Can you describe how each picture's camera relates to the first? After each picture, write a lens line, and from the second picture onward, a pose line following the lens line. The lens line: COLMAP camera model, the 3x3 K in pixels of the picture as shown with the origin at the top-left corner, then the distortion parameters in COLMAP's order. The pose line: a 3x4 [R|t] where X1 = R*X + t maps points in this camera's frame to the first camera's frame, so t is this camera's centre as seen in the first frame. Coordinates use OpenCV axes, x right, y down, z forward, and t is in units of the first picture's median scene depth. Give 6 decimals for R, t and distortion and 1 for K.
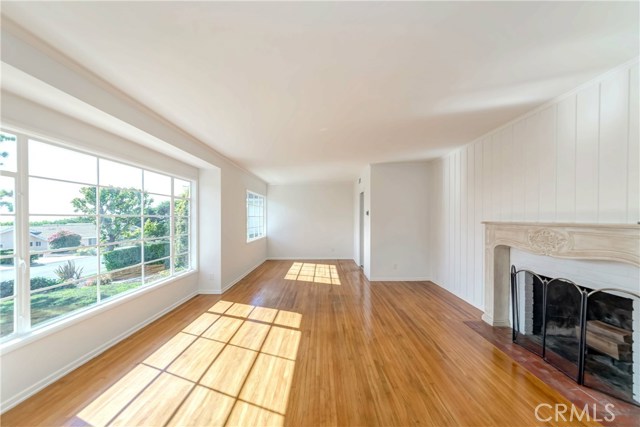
lens RADIAL K [[234.6, 0, 314.7], [0, 234.6, 222.4], [0, 0, 1]] dist [0.002194, -0.000484]
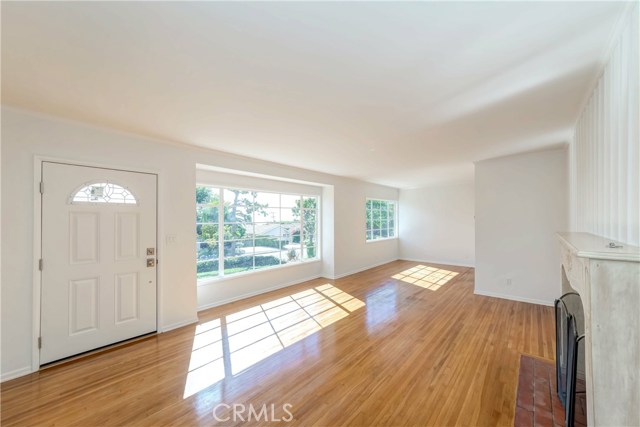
lens RADIAL K [[234.6, 0, 338.7], [0, 234.6, 218.7], [0, 0, 1]] dist [0.002194, -0.000484]
pose [[0.775649, -0.005348, -0.631142, 0.463151], [-0.004094, 0.999900, -0.013505, -0.021154], [0.631151, 0.013059, 0.775550, -0.016174]]
